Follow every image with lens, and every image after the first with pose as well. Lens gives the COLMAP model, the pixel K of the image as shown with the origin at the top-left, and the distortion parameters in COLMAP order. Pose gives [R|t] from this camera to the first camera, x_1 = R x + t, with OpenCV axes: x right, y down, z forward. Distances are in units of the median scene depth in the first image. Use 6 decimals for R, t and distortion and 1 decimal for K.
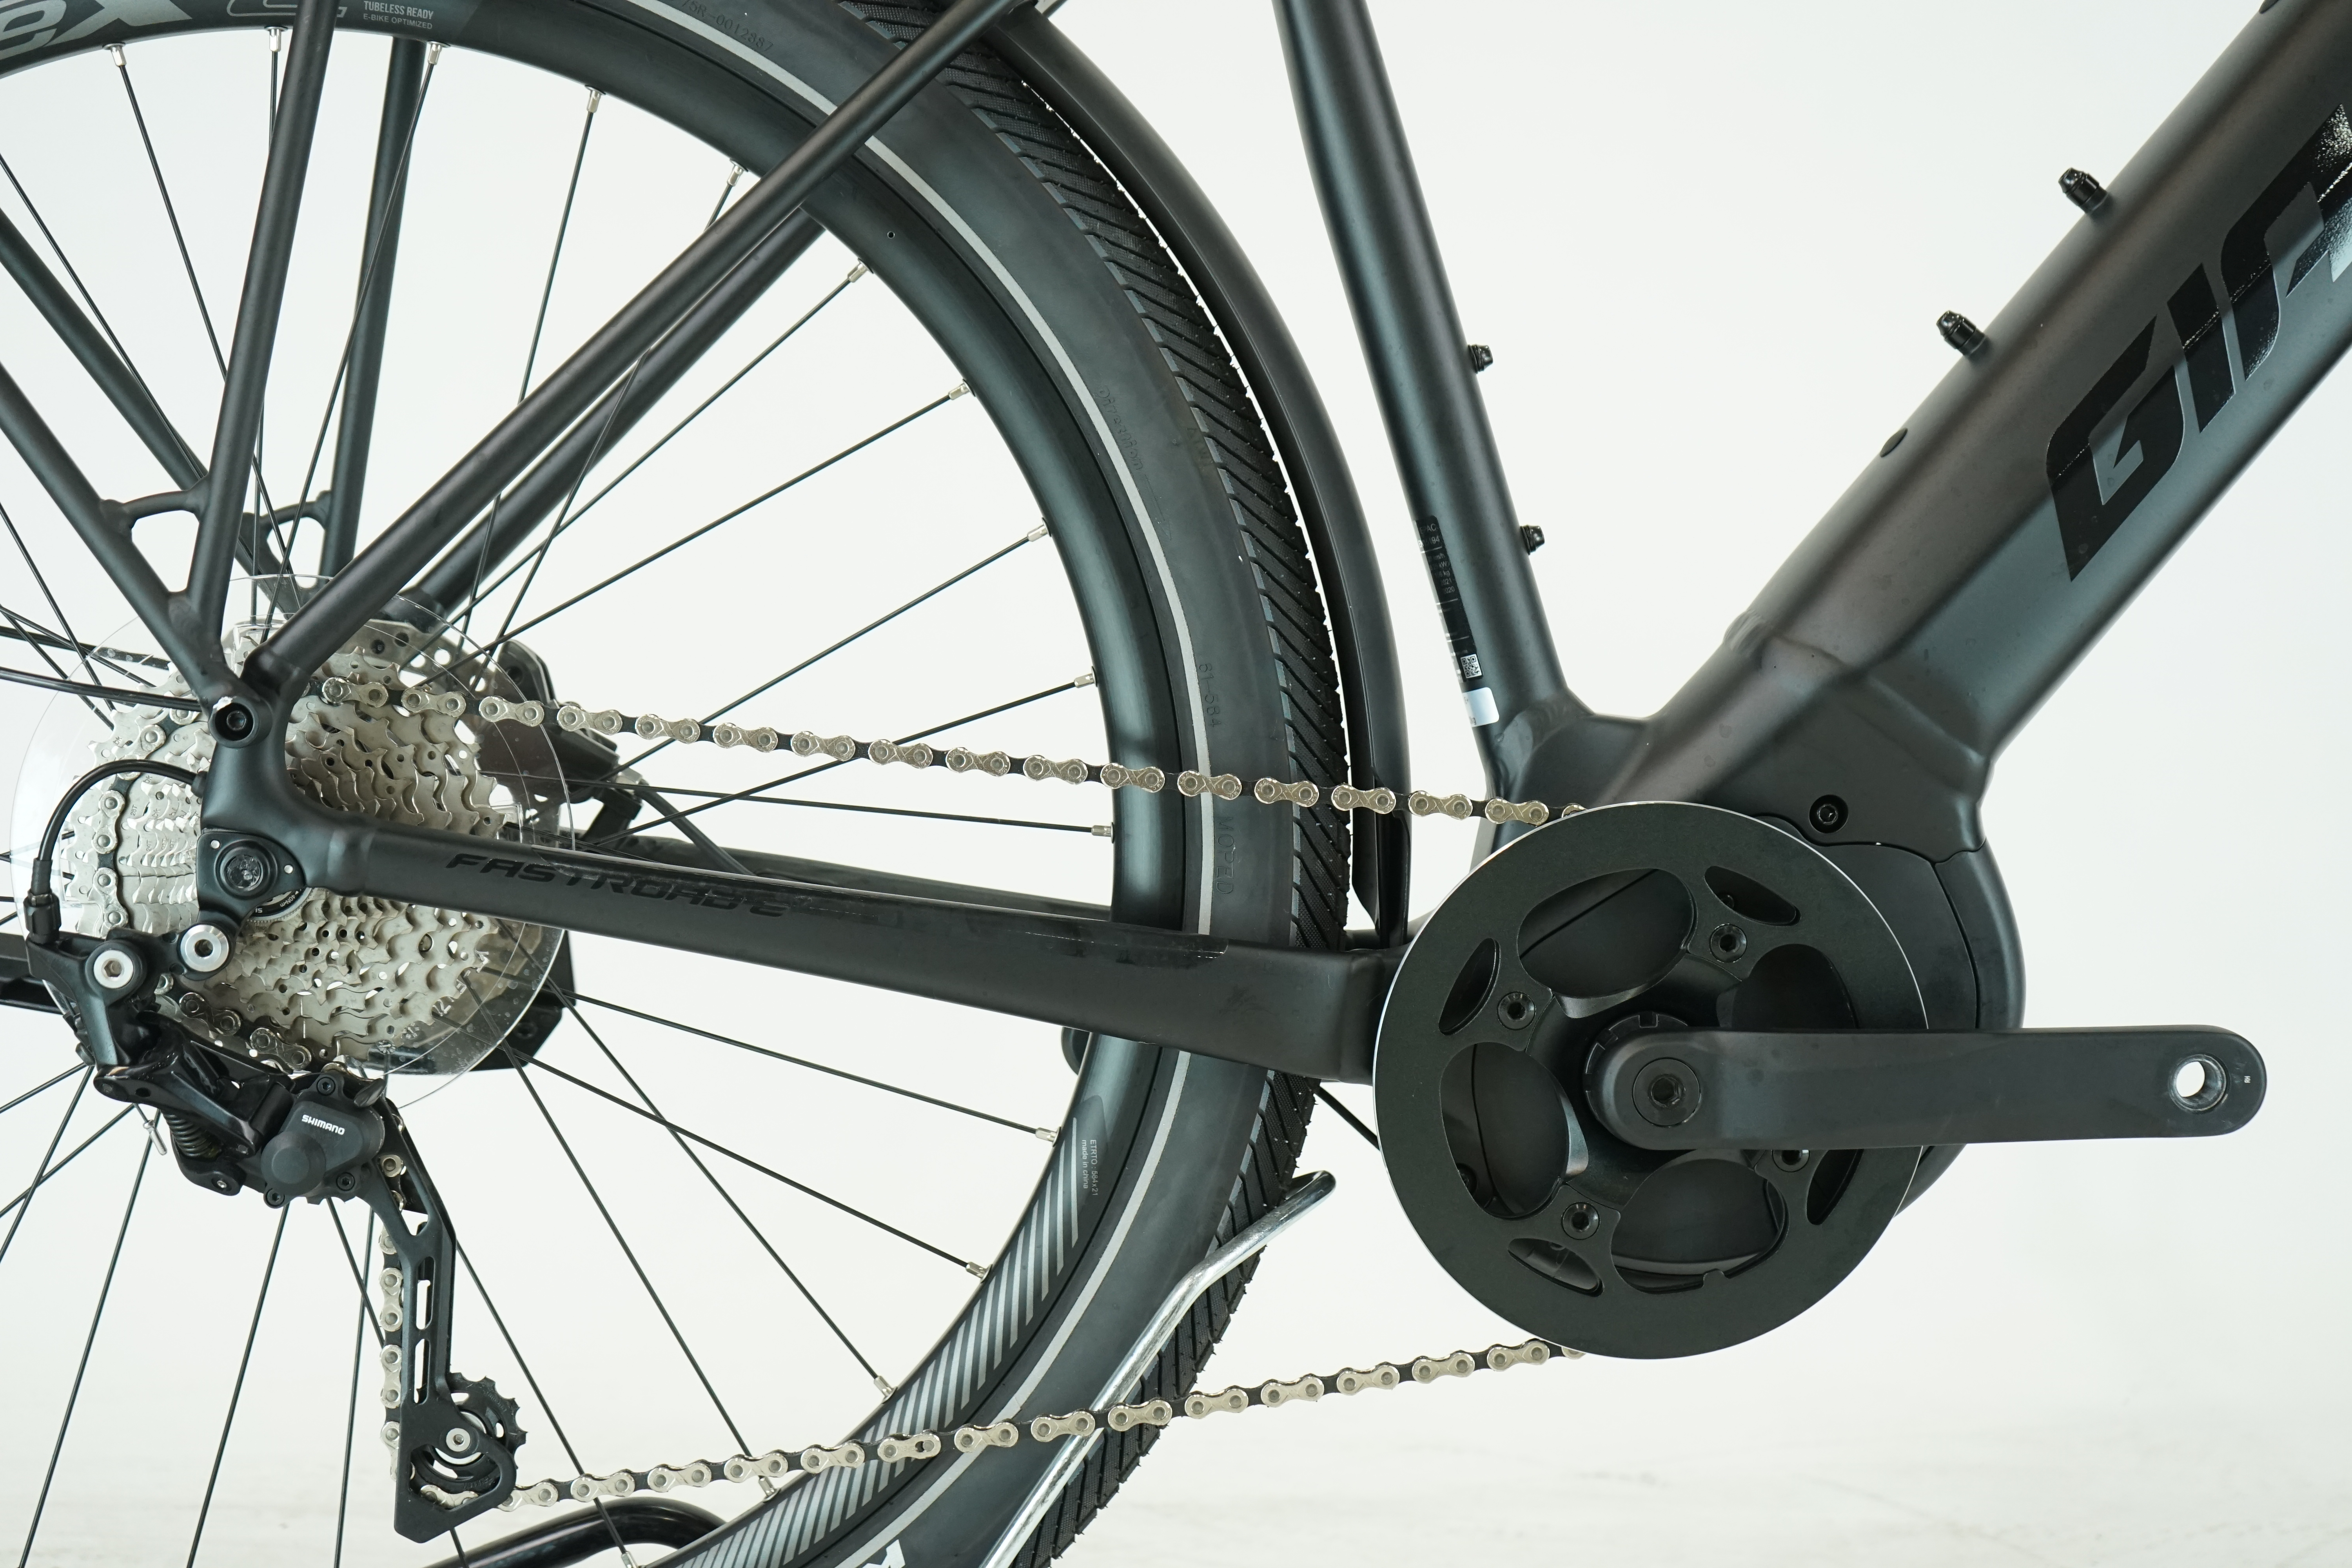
lens RADIAL K [[3118.6, 0, 1163.6], [0, 3118.6, 776.6], [0, 0, 1]] dist [0.017118, 0.000000]
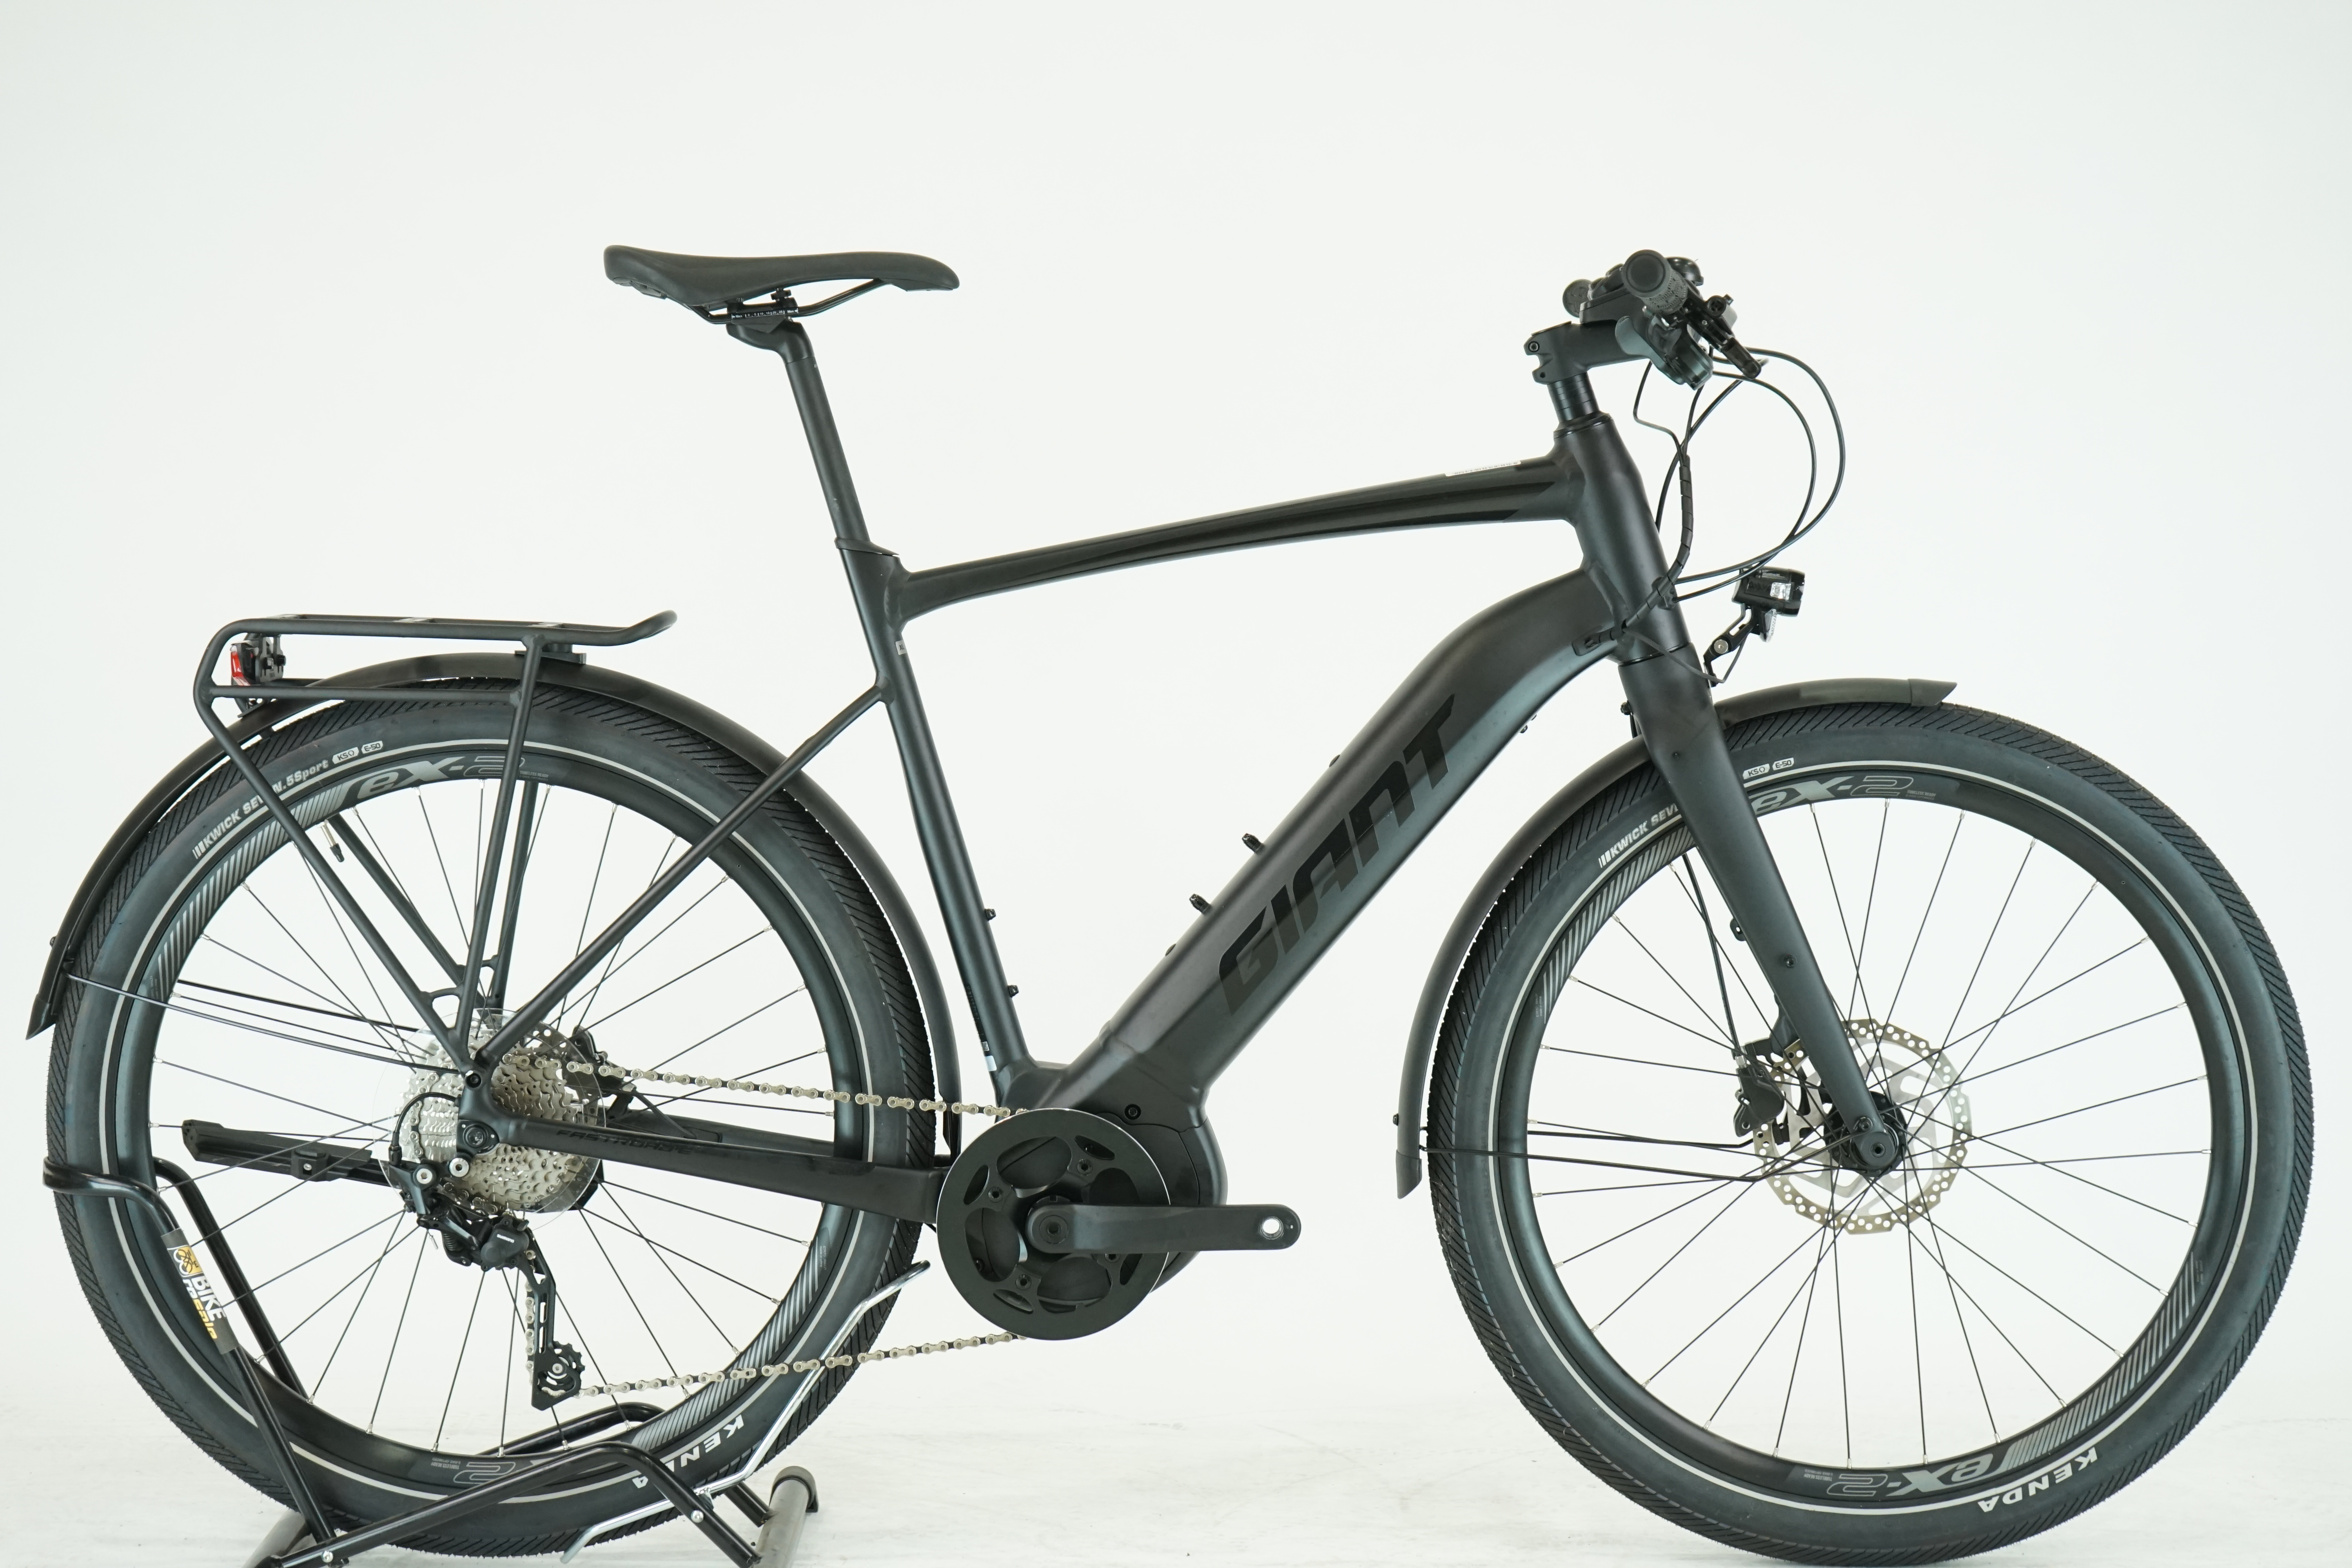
lens RADIAL K [[3925.6, 0, 1185.2], [0, 3925.6, 789.3], [0, 0, 1]] dist [-0.011911, 0.000000]
pose [[0.999537, 0.006260, -0.029777, 0.341876], [-0.005908, 0.999912, 0.011870, -0.270090], [0.029849, -0.011689, 0.999486, -1.982469]]
